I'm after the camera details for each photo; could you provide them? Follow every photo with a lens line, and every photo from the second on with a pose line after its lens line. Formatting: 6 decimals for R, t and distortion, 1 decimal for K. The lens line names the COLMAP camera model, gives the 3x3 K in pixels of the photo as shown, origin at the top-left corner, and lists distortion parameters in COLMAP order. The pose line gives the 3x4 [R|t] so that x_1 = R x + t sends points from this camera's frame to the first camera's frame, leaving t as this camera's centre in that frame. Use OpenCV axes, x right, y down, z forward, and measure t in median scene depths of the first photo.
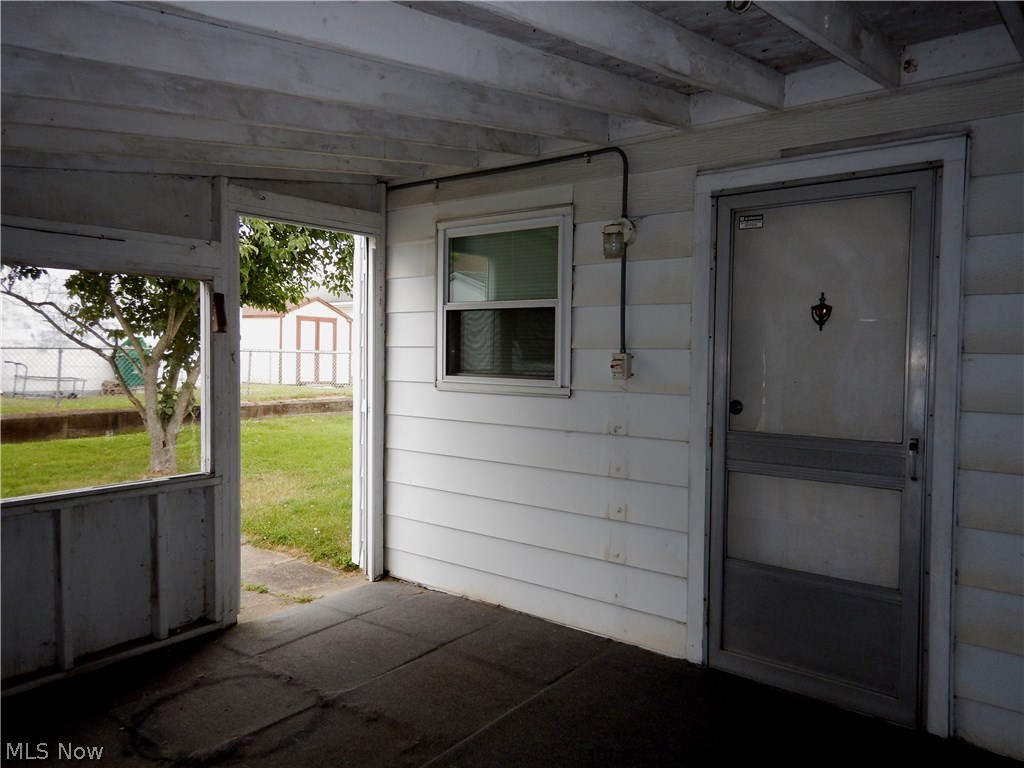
lens RADIAL K [[730.0, 0, 516.5], [0, 730.0, 382.1], [0, 0, 1]] dist [0.013827, -0.006558]
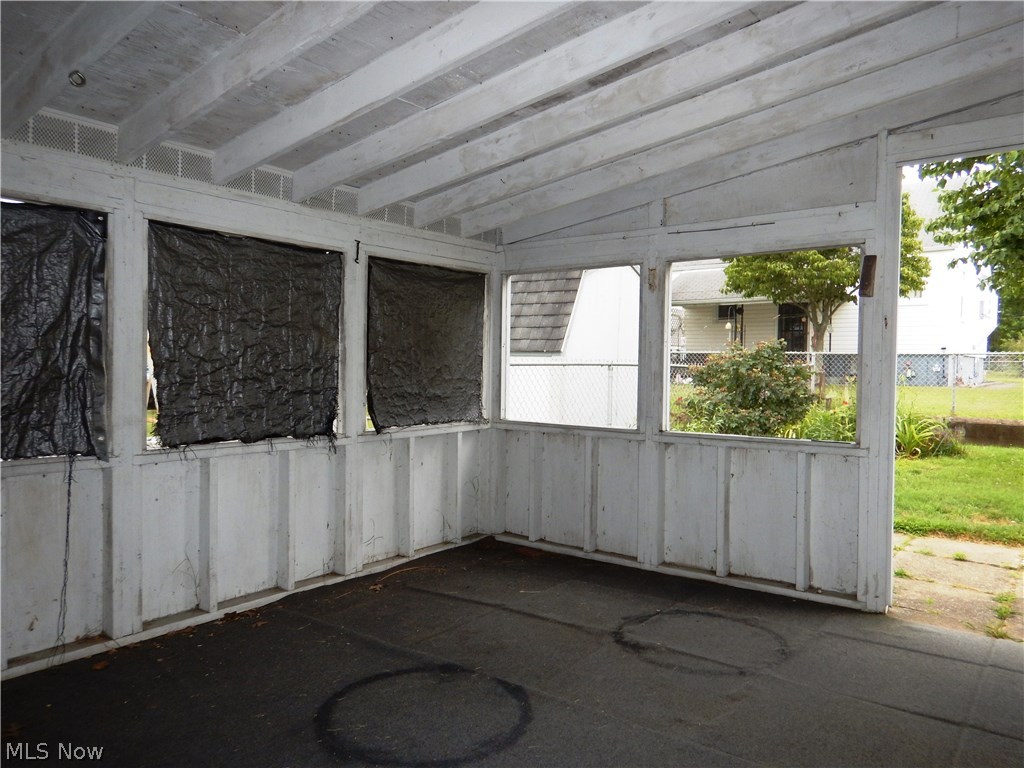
lens RADIAL K [[730.0, 0, 522.0], [0, 730.0, 384.7], [0, 0, 1]] dist [0.013827, -0.006558]
pose [[0.005927, 0.008690, -0.999945, 0.564826], [-0.048358, 0.998795, 0.008394, 0.063450], [0.998812, 0.048305, 0.006340, 0.573789]]
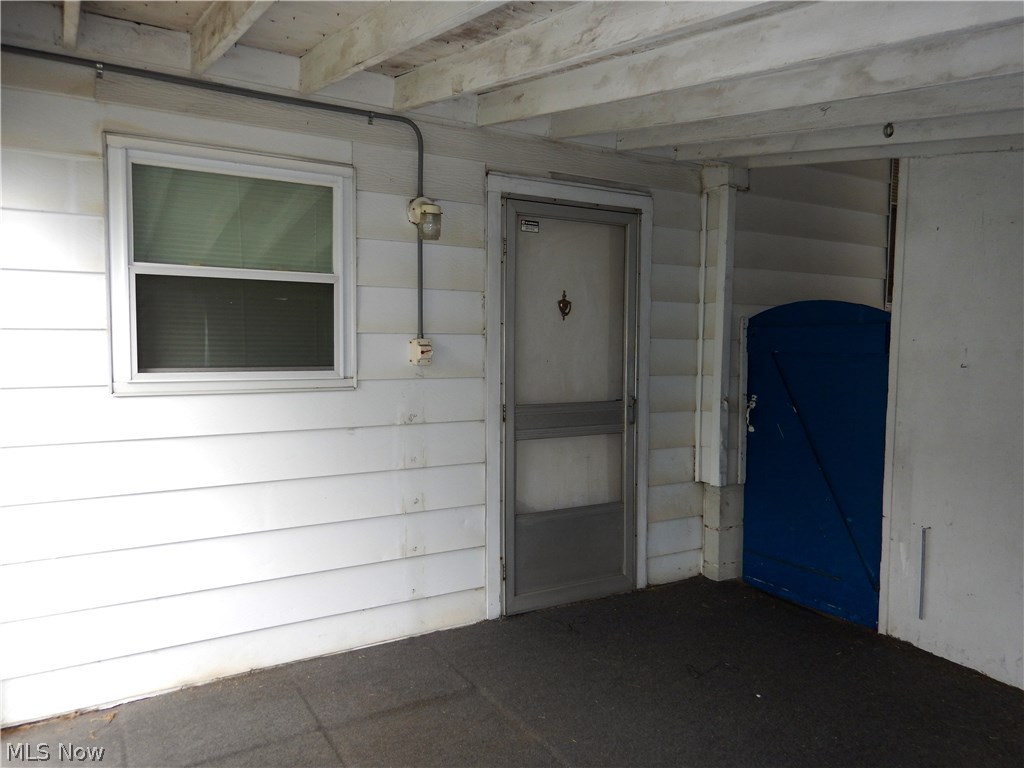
lens RADIAL K [[730.0, 0, 516.5], [0, 730.0, 381.4], [0, 0, 1]] dist [0.013827, -0.006558]
pose [[0.361444, -0.062336, 0.930308, -0.711431], [0.035654, 0.997957, 0.053017, -0.029640], [-0.931712, 0.014006, 0.362928, 0.534737]]
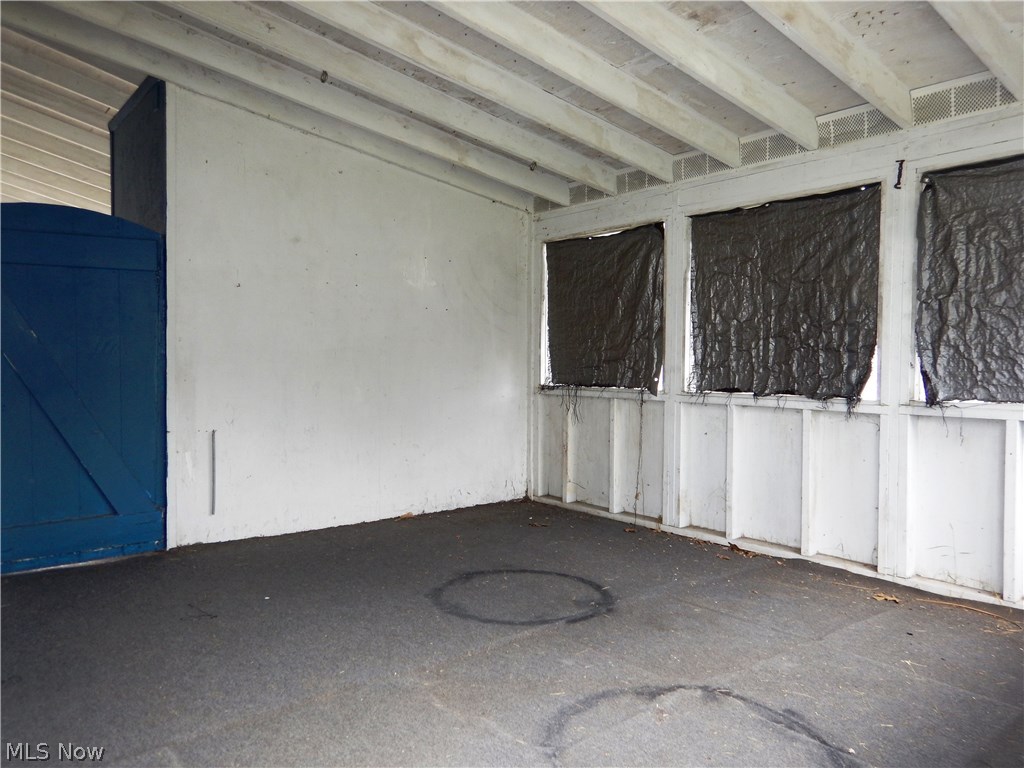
lens RADIAL K [[730.0, 0, 515.1], [0, 730.0, 380.4], [0, 0, 1]] dist [0.013827, -0.006558]
pose [[-0.975754, -0.028068, 0.217062, -0.296094], [-0.014740, 0.997918, 0.062782, 0.083997], [-0.218373, 0.058060, -0.974137, 1.308951]]
